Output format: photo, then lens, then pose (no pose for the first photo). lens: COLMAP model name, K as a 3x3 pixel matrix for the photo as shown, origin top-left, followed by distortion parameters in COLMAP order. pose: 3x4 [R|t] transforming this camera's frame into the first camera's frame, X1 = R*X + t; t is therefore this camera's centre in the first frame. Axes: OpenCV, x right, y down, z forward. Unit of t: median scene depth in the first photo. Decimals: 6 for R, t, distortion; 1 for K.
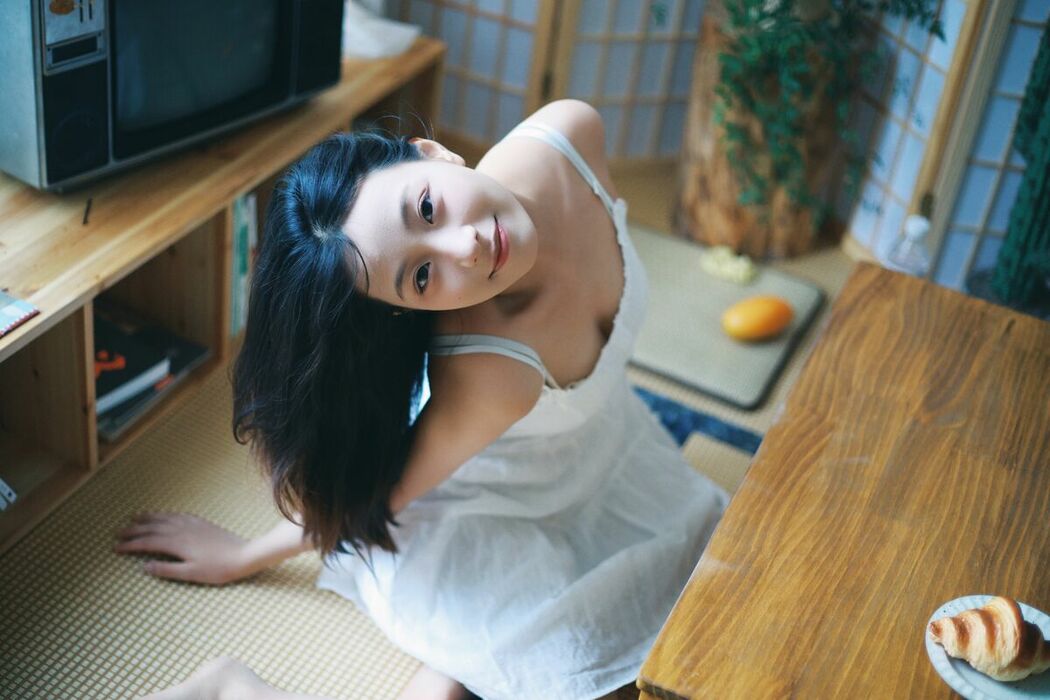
lens RADIAL K [[1555.6, 0, 525.0], [0, 1555.6, 350.0], [0, 0, 1]] dist [-0.100793, -0.091632]
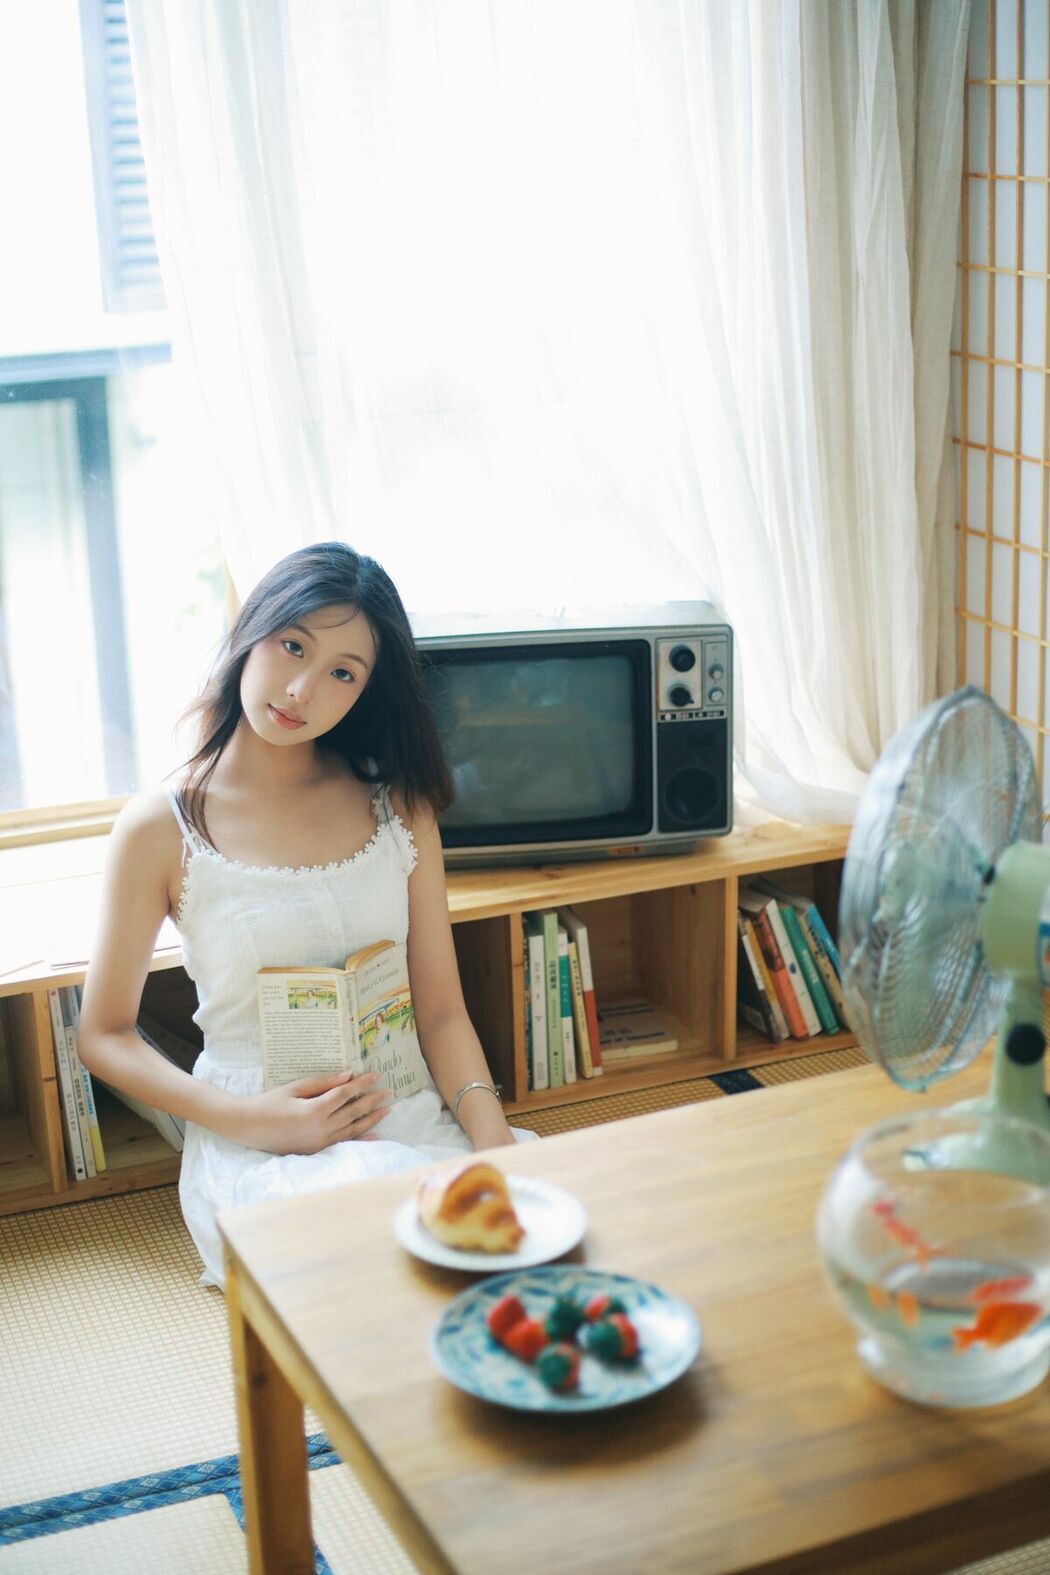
lens RADIAL K [[2305.5, 0, 549.5], [0, 2305.5, 782.3], [0, 0, 1]] dist [-0.115775, -0.081611]
pose [[0.750233, 0.063259, -0.658141, 0.803791], [-0.279898, 0.932204, -0.229462, 0.158410], [0.599006, 0.356362, 0.717076, -0.016014]]
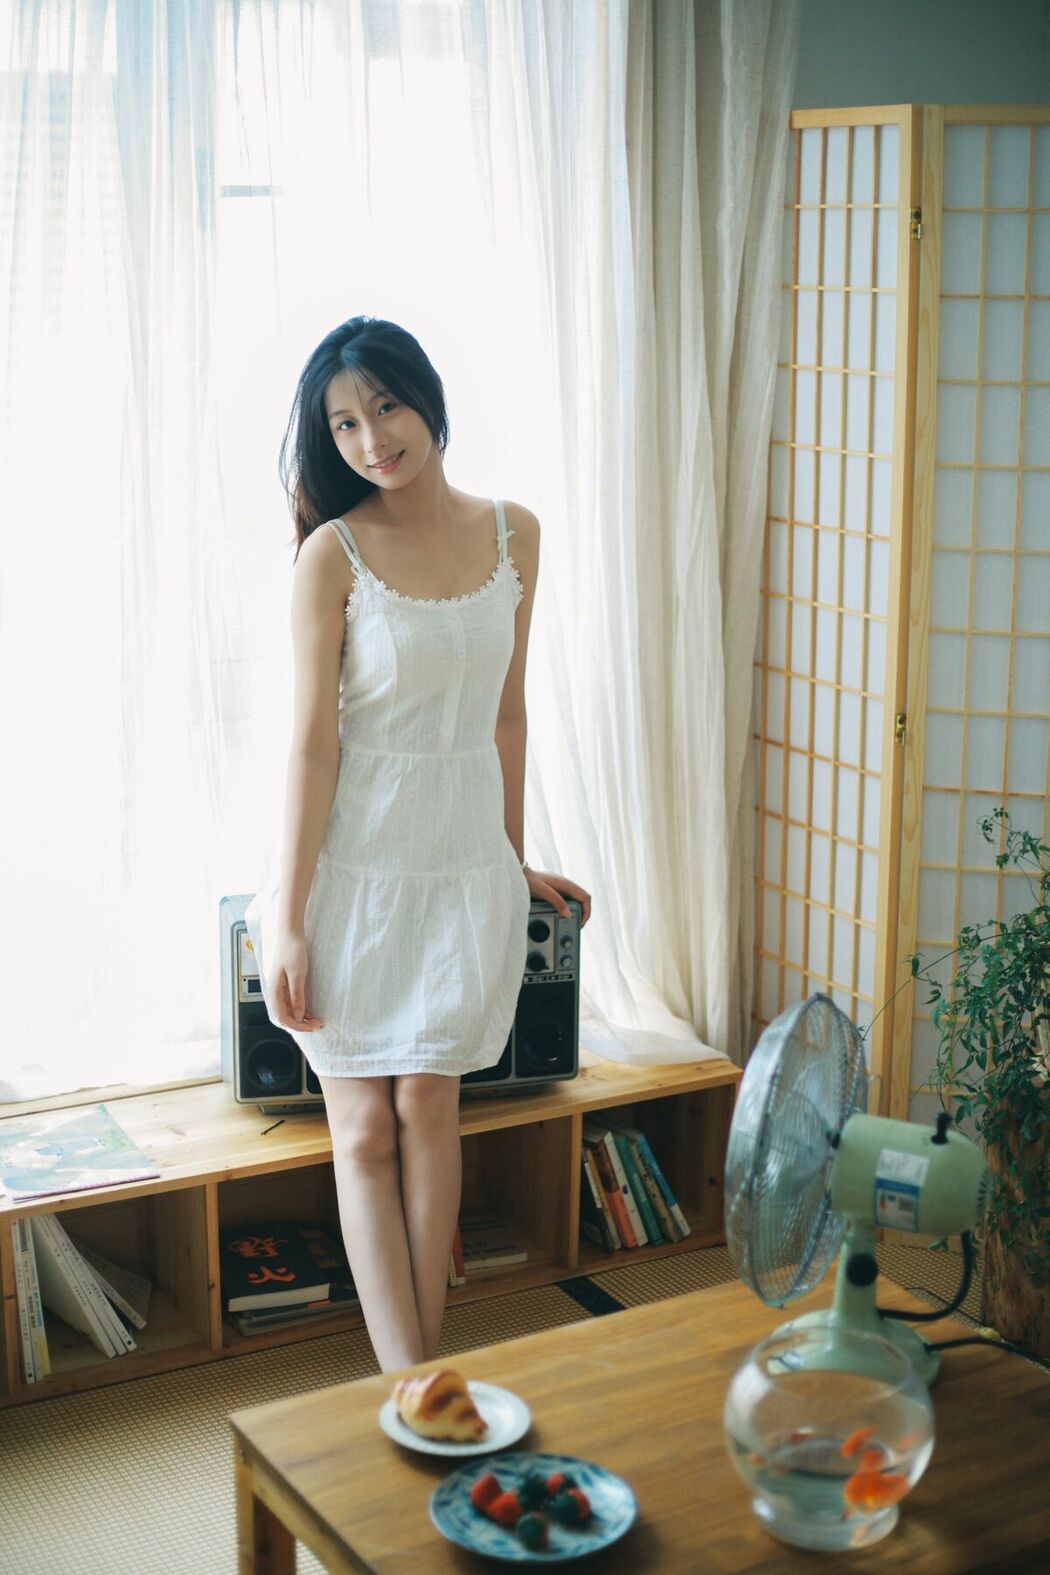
lens RADIAL K [[2285.8, 0, 525.0], [0, 2285.8, 787.5], [0, 0, 1]] dist [-0.129744, 0.034673]
pose [[0.818758, 0.020673, -0.573766, 0.880580], [-0.252644, 0.910369, -0.327719, 0.196414], [0.515564, 0.413281, 0.750595, -0.301449]]
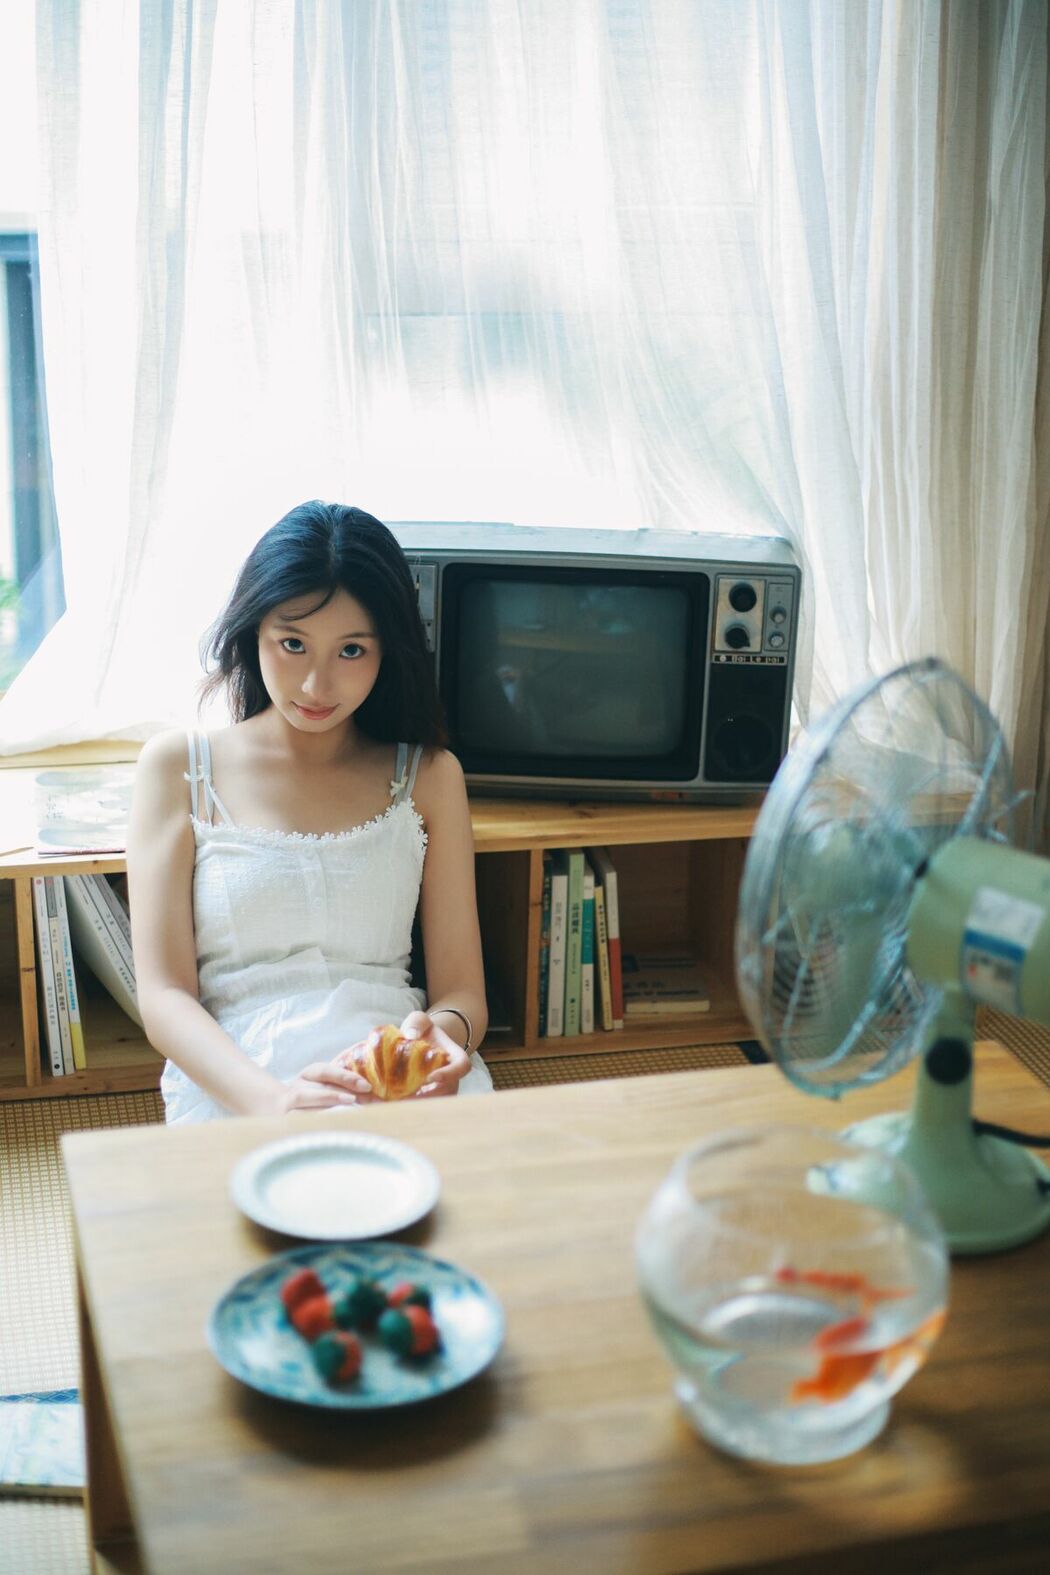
lens RADIAL K [[2309.8, 0, 522.5], [0, 2309.8, 798.0], [0, 0, 1]] dist [-0.111192, -0.100032]
pose [[0.652666, 0.165073, -0.739444, 0.846432], [-0.396842, 0.905869, -0.148044, 0.084223], [0.645402, 0.390066, 0.656738, 0.126494]]
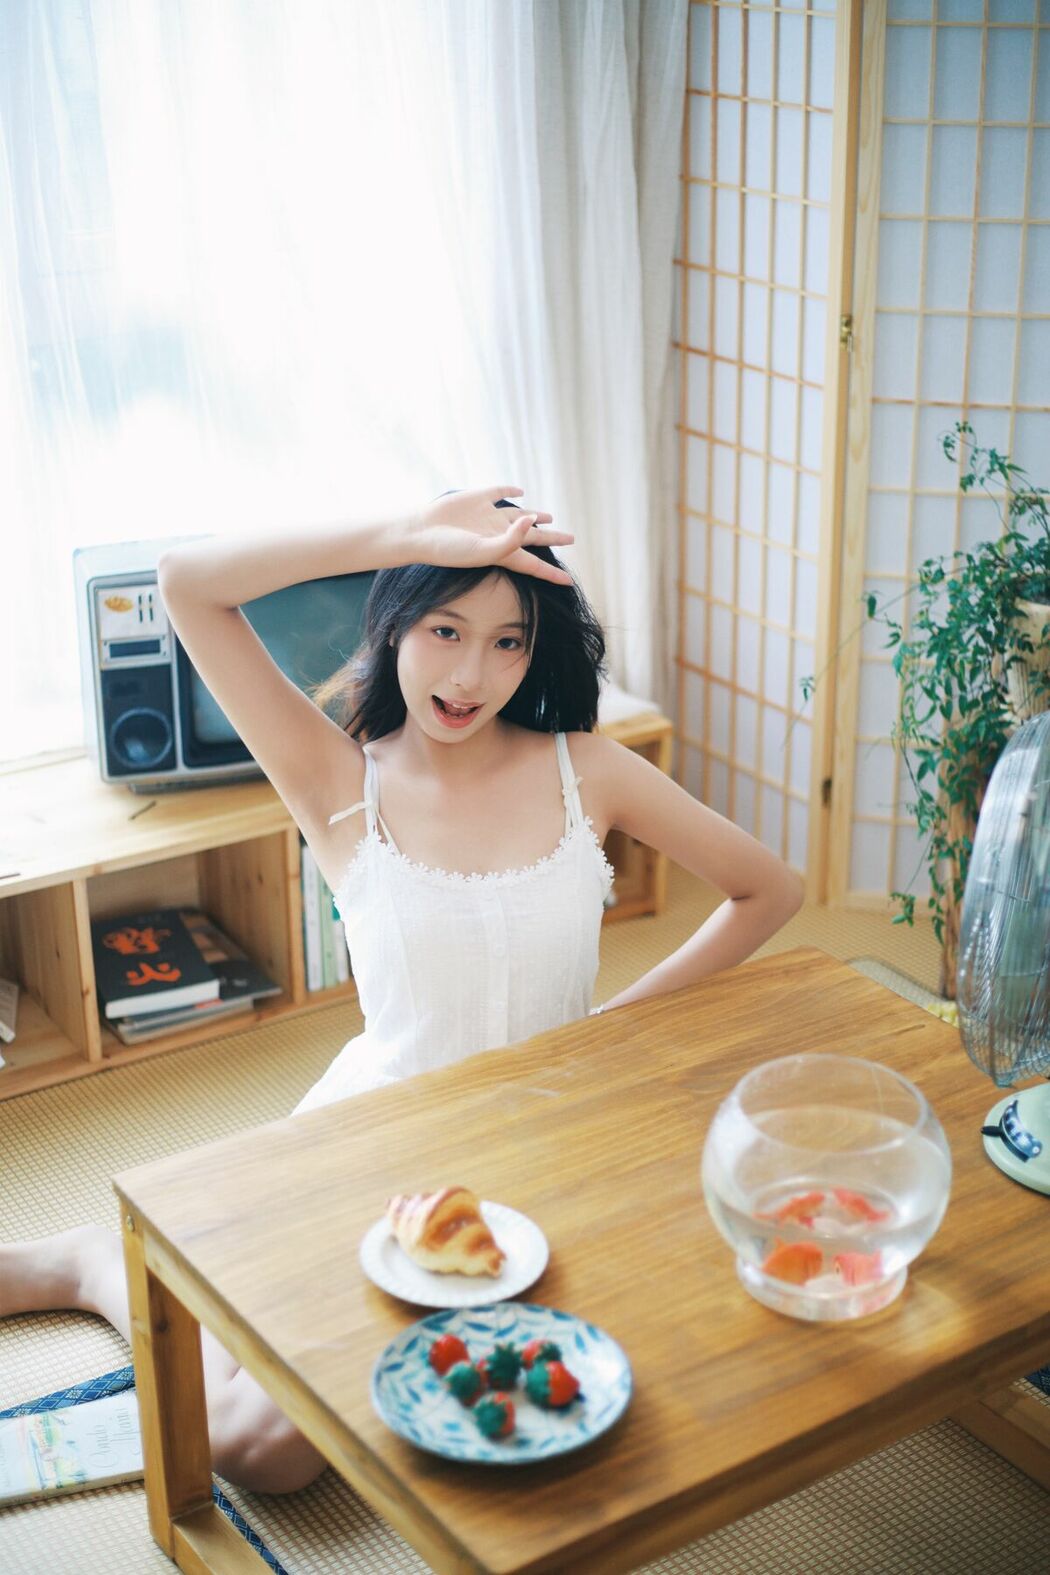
lens RADIAL K [[2309.8, 0, 522.5], [0, 2309.8, 798.0], [0, 0, 1]] dist [-0.111192, -0.100032]
pose [[0.850566, 0.089375, -0.518219, 0.745514], [-0.210313, 0.961024, -0.179449, 0.127676], [0.481982, 0.261622, 0.836210, -0.161103]]
